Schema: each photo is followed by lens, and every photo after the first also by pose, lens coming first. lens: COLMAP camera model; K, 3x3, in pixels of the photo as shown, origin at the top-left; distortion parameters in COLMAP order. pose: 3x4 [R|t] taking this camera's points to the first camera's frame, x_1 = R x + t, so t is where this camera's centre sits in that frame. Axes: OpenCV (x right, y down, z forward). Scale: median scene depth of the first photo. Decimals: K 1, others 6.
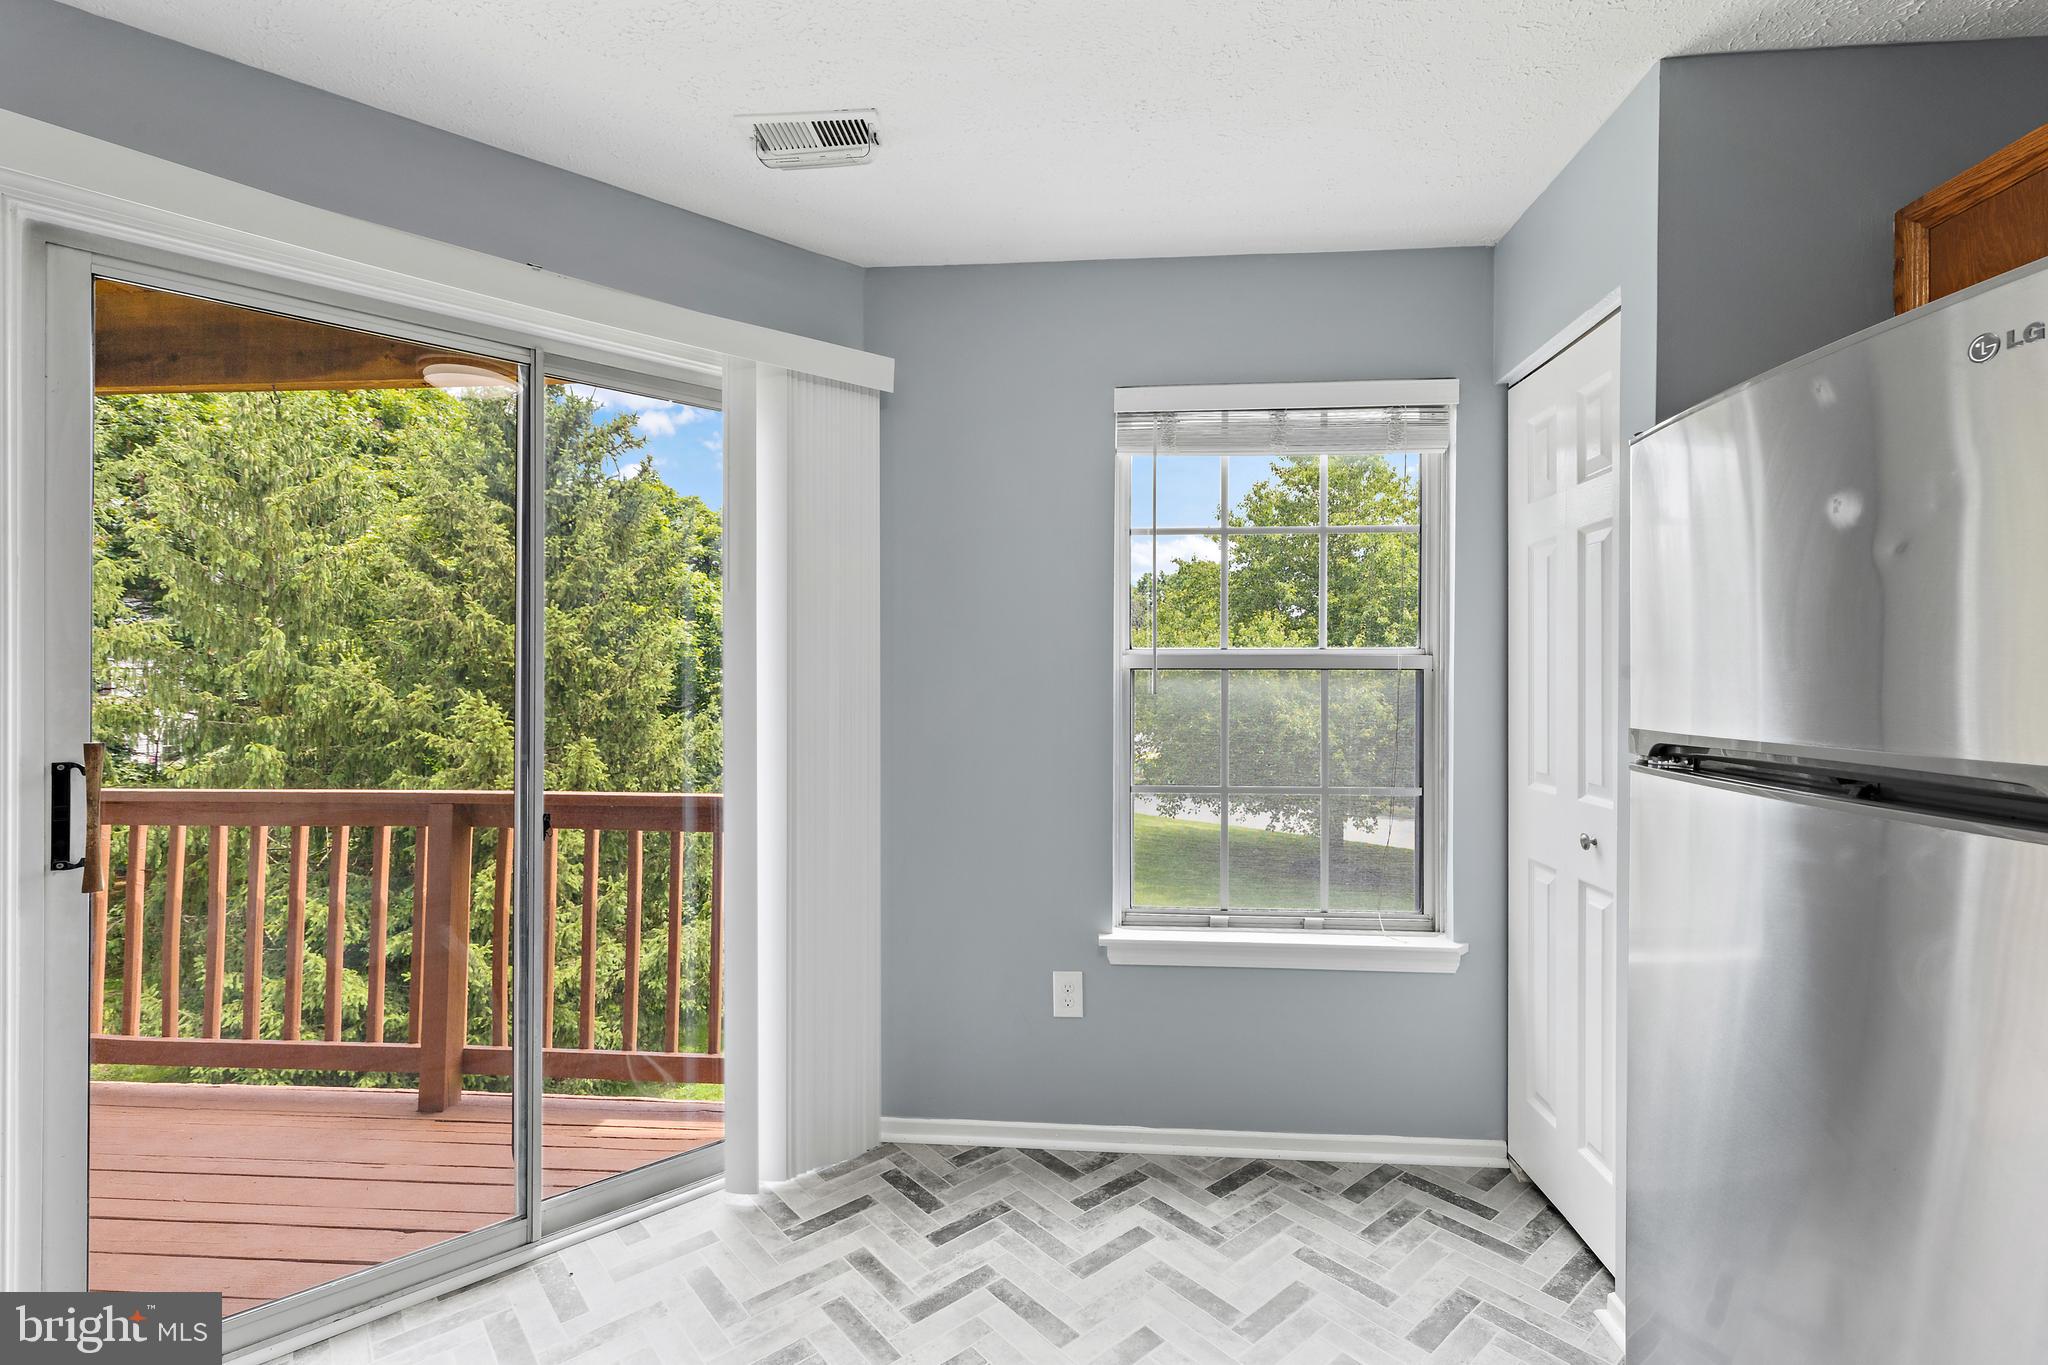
lens RADIAL K [[924.7, 0, 1030.4], [0, 924.7, 673.9], [0, 0, 1]] dist [0.003584, -0.000597]
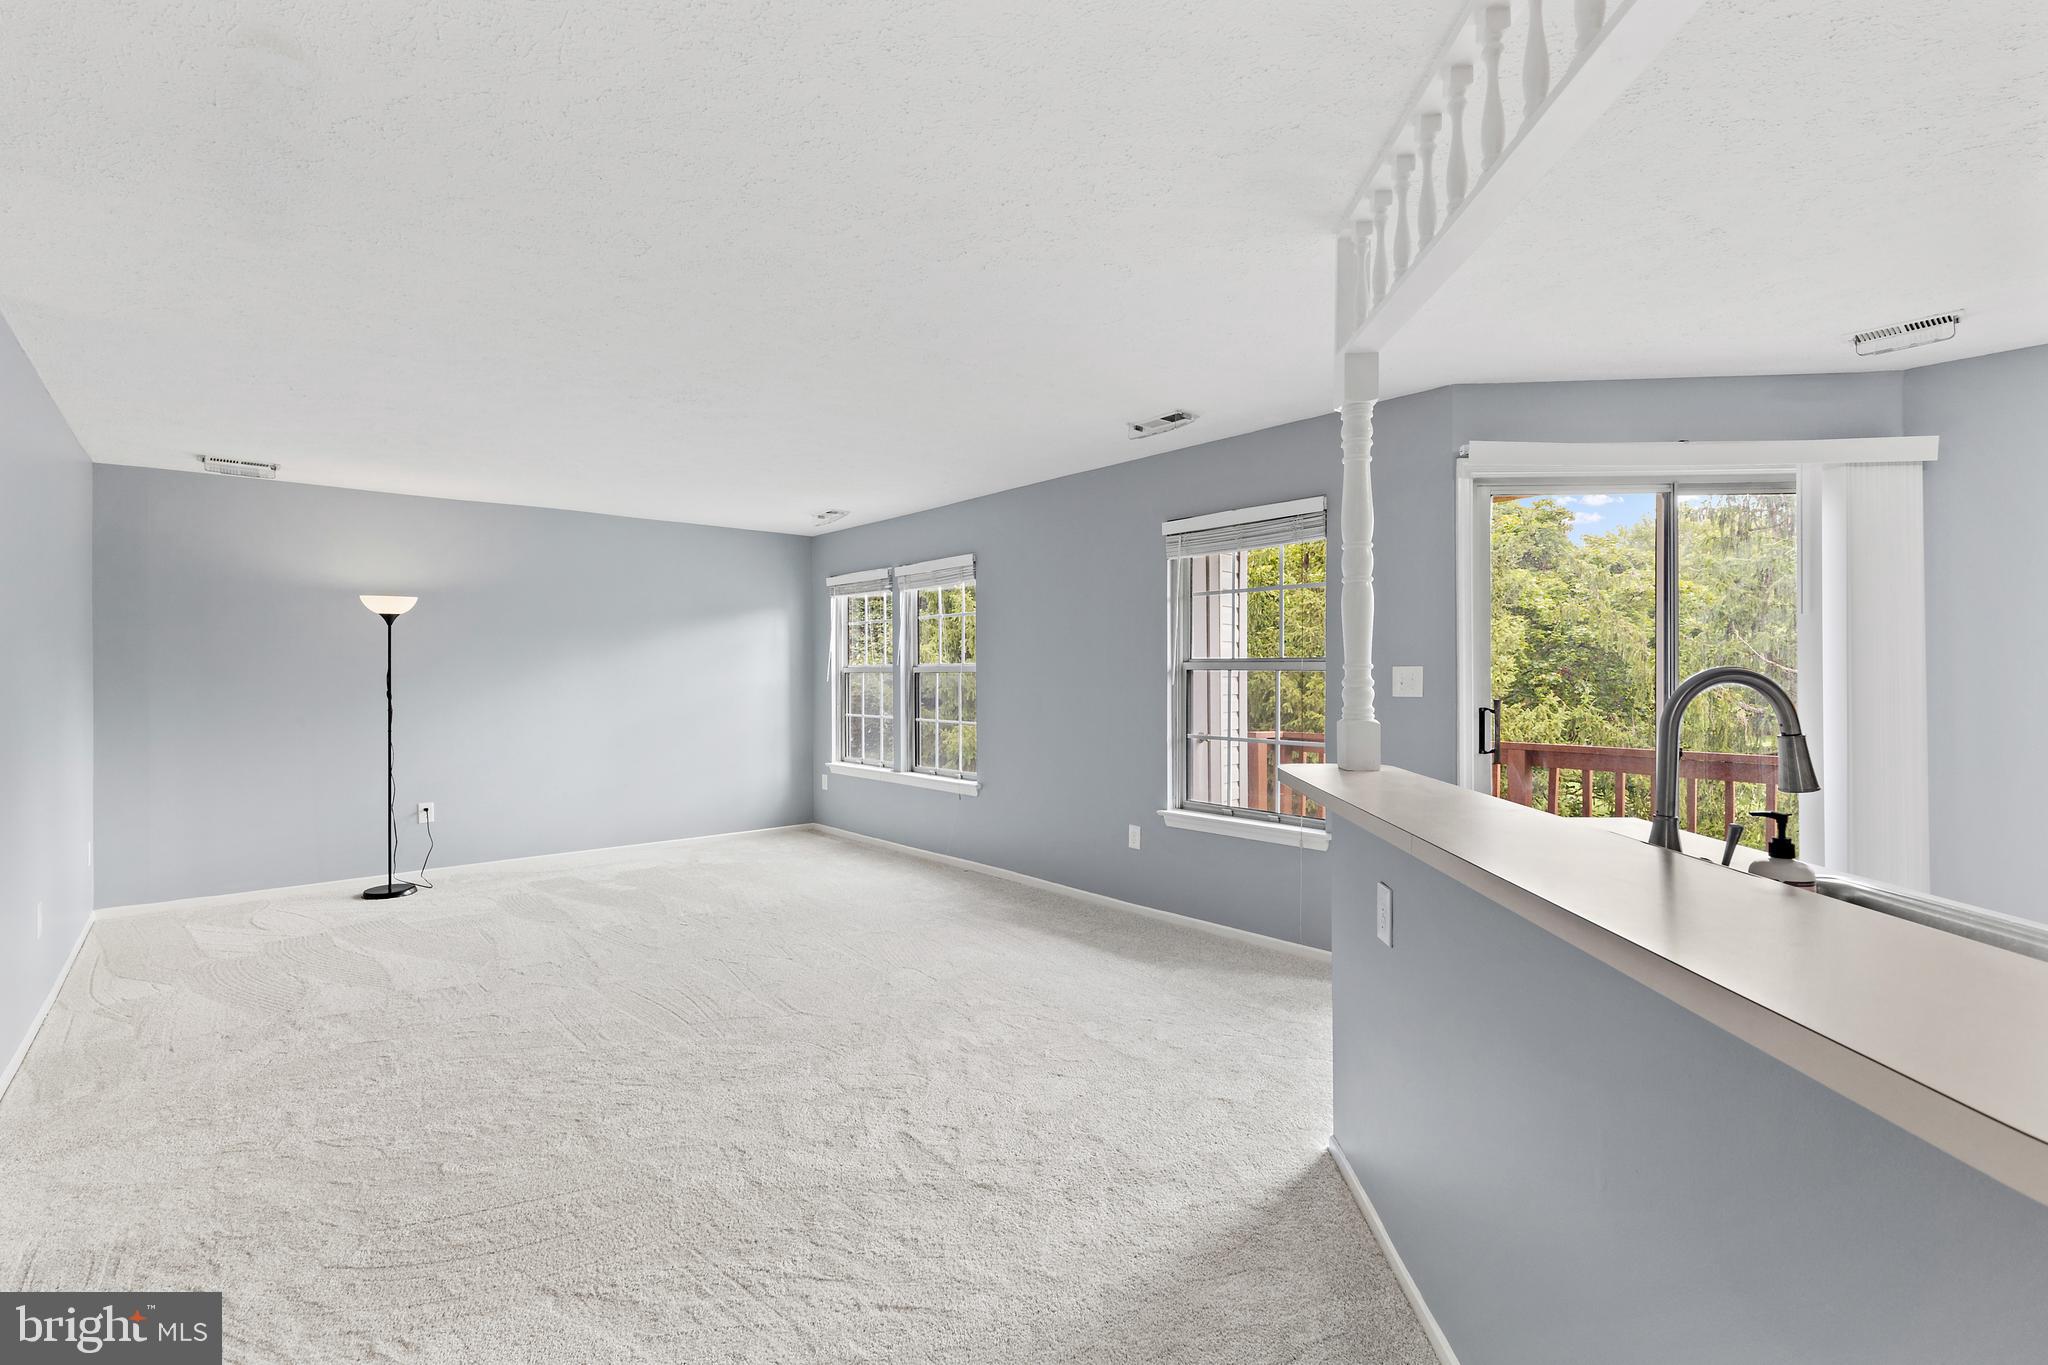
lens RADIAL K [[924.7, 0, 1029.5], [0, 924.7, 675.4], [0, 0, 1]] dist [0.003584, -0.000597]
pose [[0.712879, -0.003864, -0.701276, -0.154115], [0.010237, 0.999936, 0.004897, -0.005975], [0.701212, -0.010670, 0.712873, -0.990433]]
